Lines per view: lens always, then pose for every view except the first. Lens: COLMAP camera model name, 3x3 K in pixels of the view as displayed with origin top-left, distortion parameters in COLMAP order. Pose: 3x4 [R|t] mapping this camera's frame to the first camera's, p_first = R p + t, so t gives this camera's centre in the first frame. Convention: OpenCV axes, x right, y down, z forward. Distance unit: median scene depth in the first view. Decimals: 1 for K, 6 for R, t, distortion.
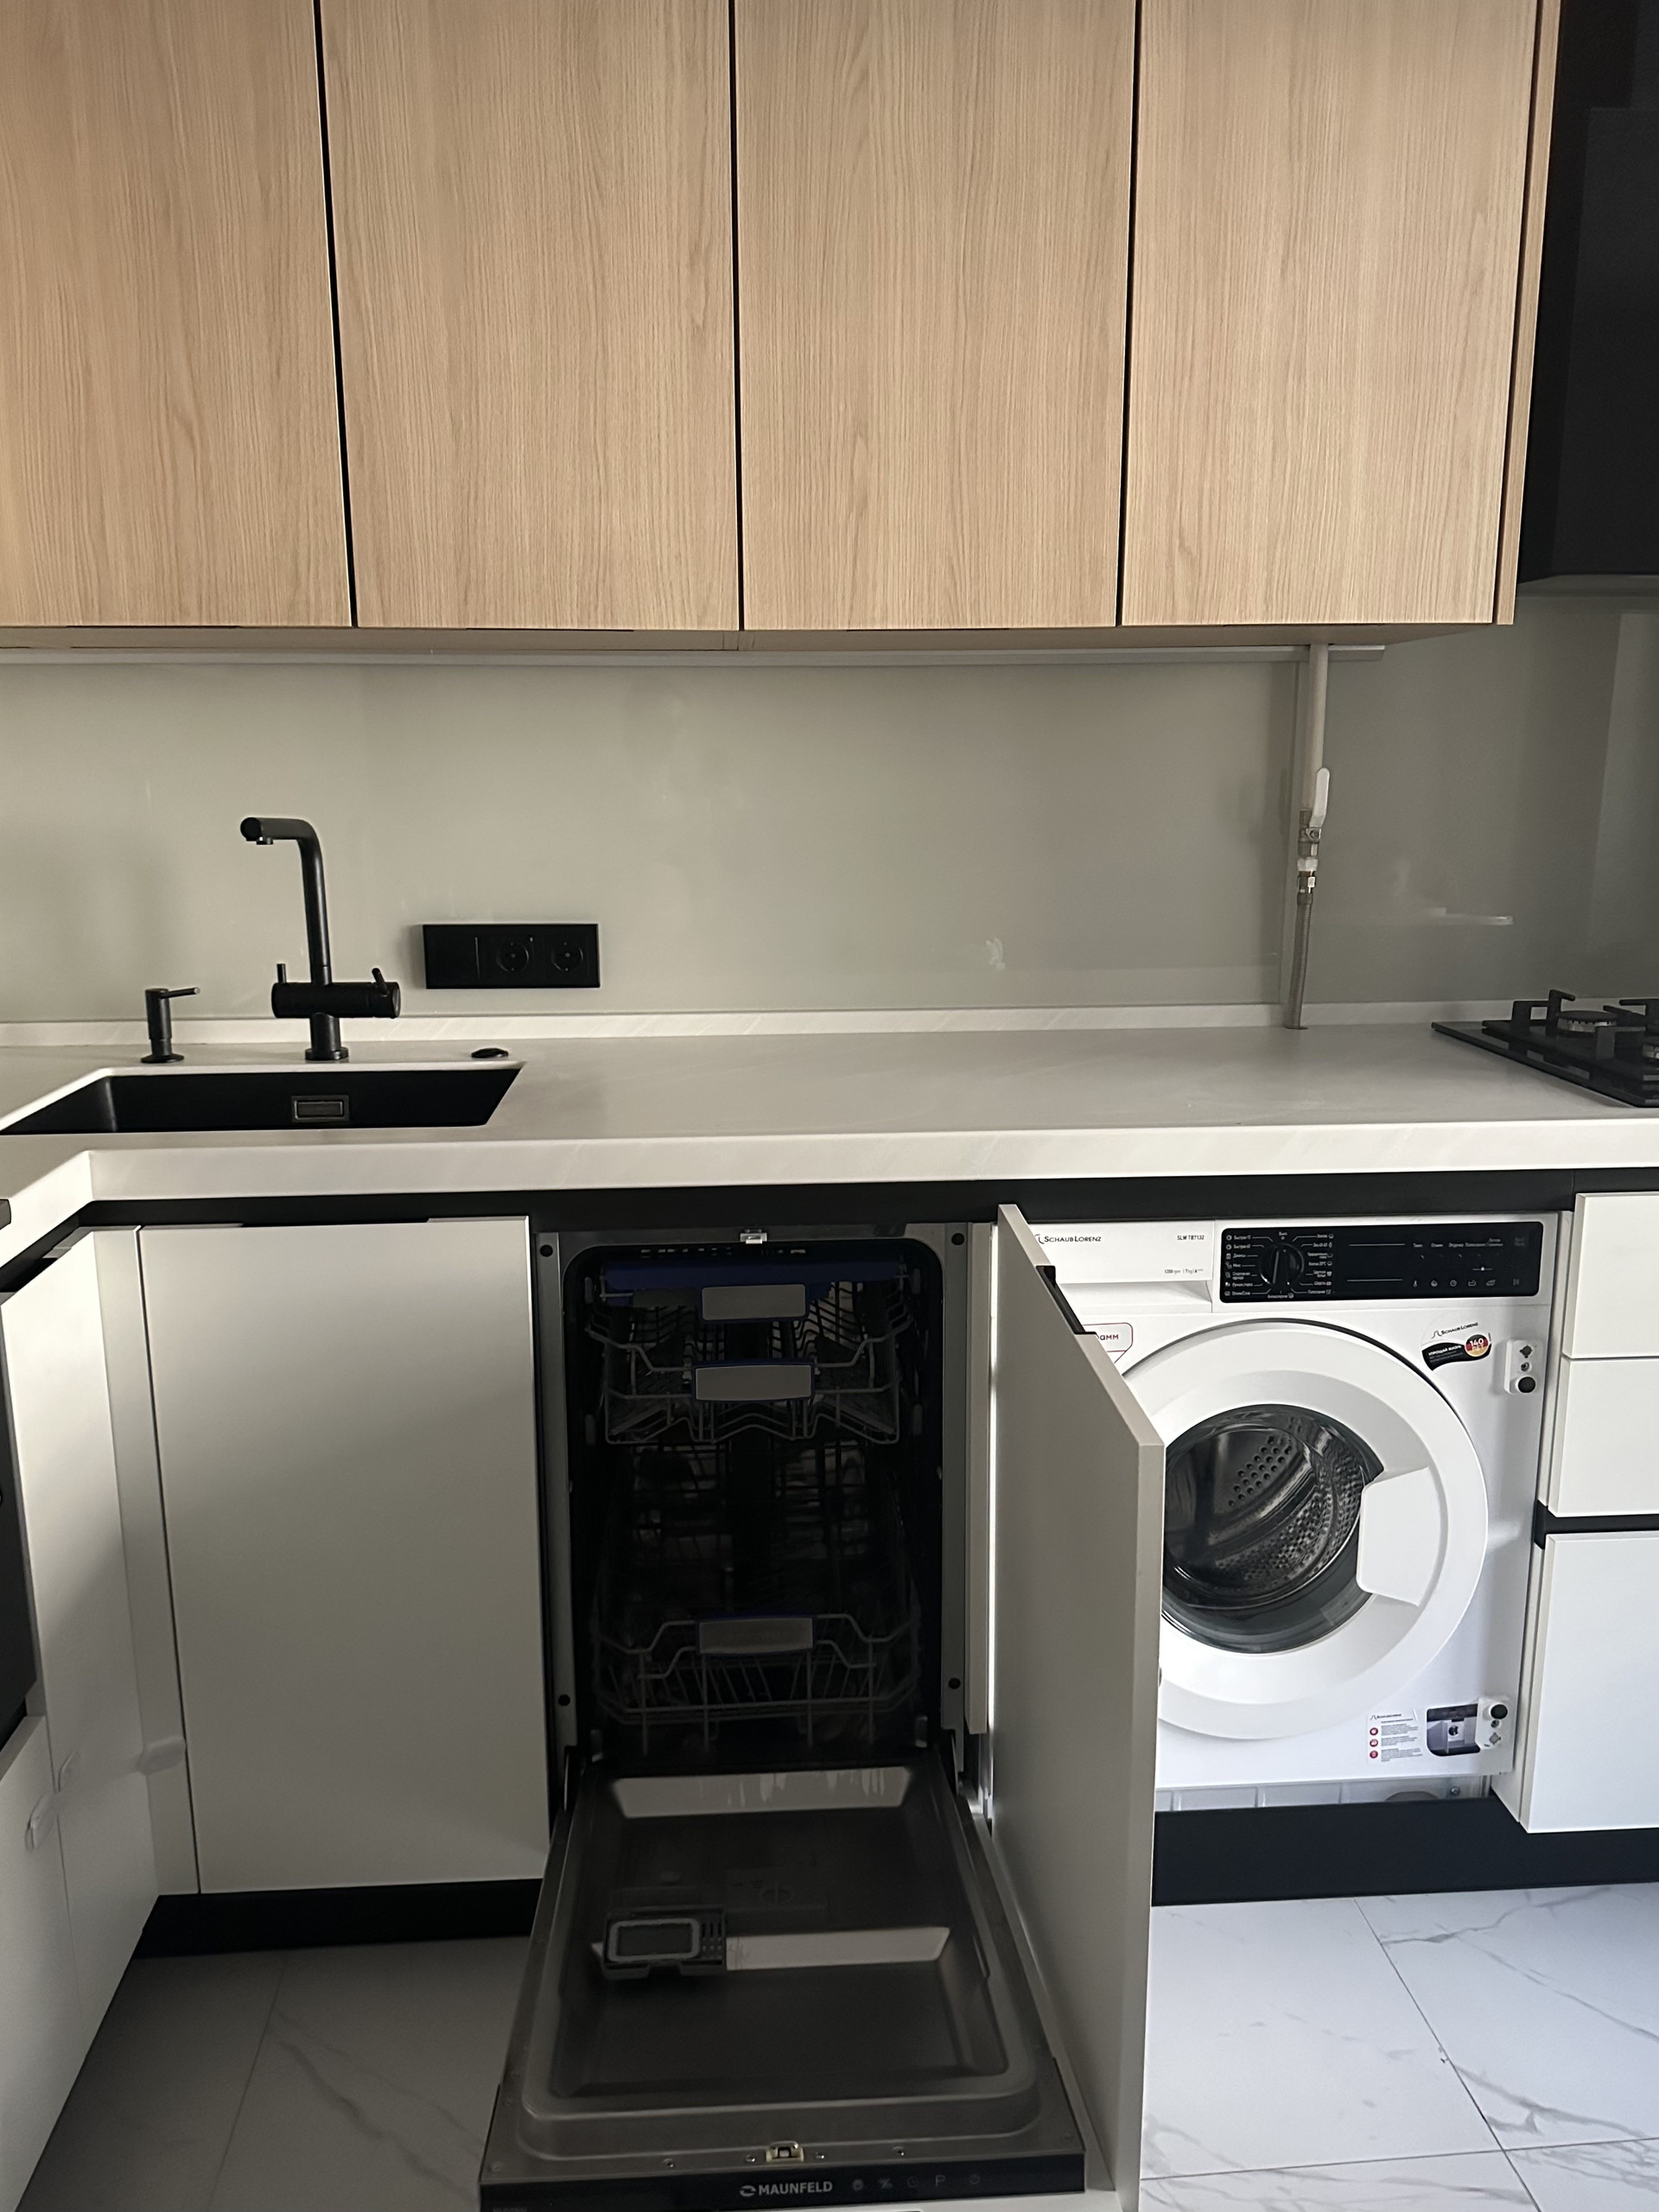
lens RADIAL K [[1645.5, 0, 827.6], [0, 1645.5, 1110.4], [0, 0, 1]] dist [-0.008971, -0.001569]
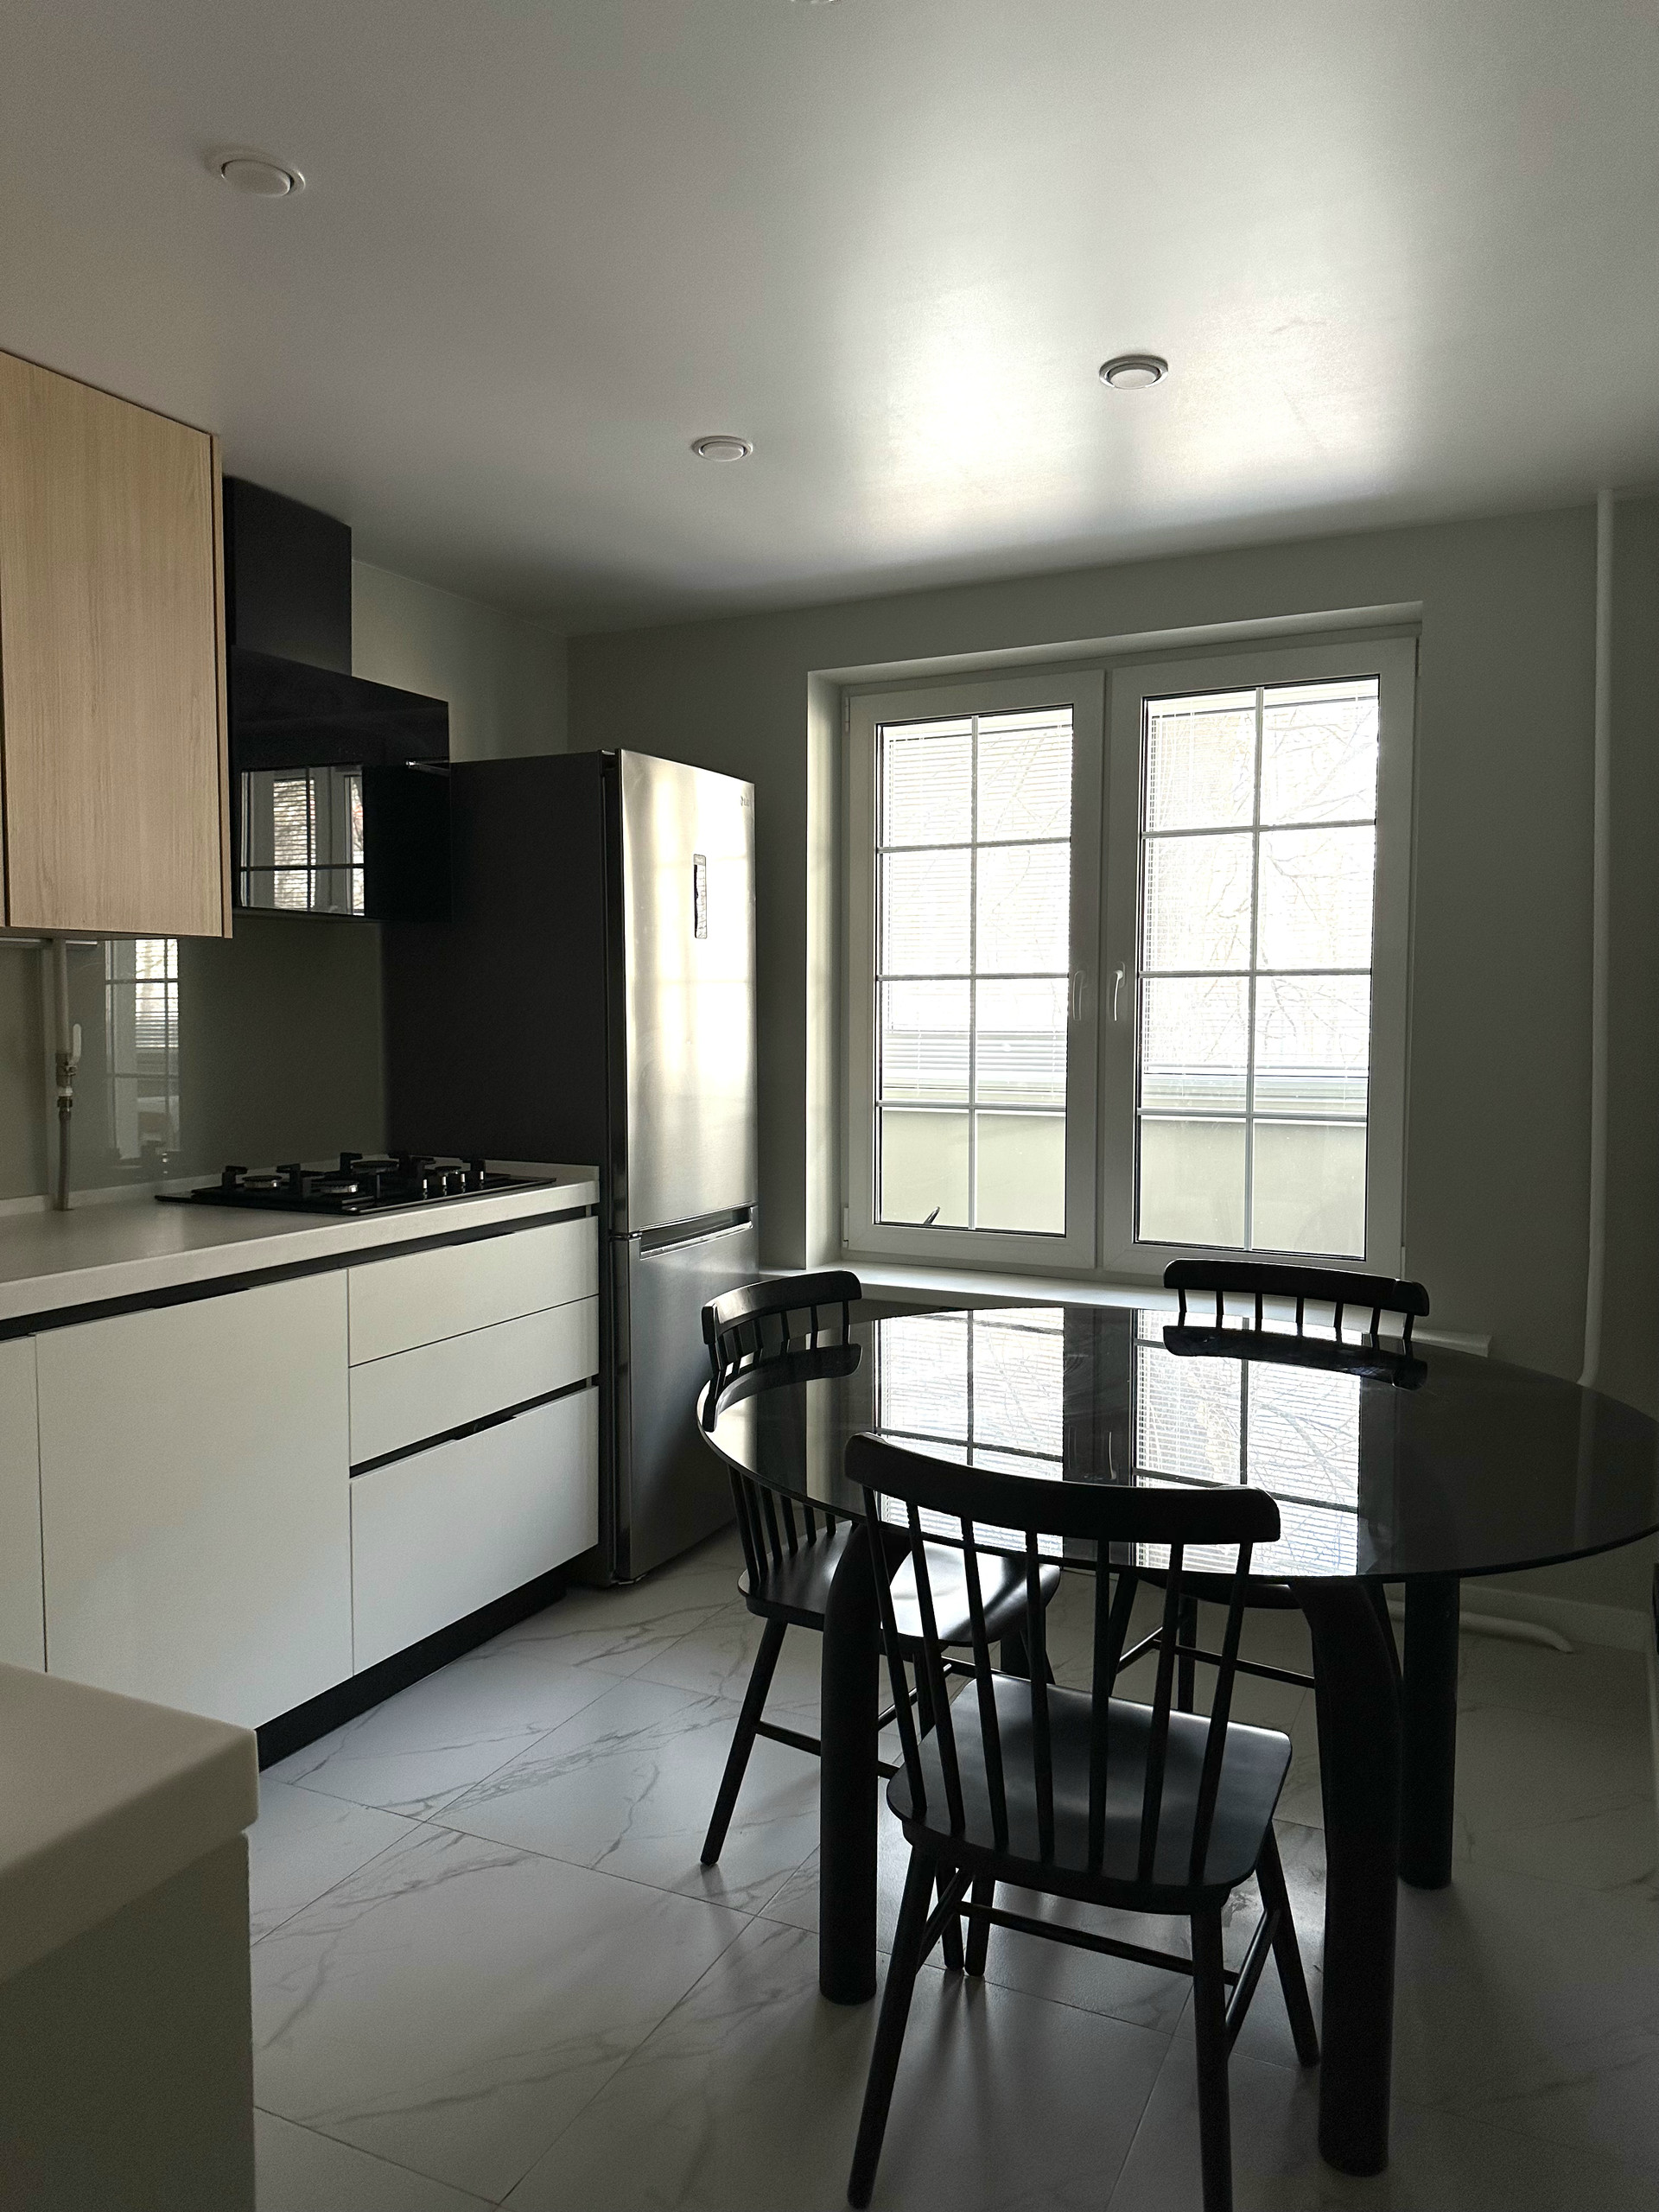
lens RADIAL K [[1564.3, 0, 826.6], [0, 1564.3, 1101.2], [0, 0, 1]] dist [0.017715, -0.024796]
pose [[0.492354, -0.042071, 0.869378, -0.664291], [0.178519, 0.982478, -0.053556, 0.055085], [-0.851891, 0.181569, 0.491237, -0.251490]]
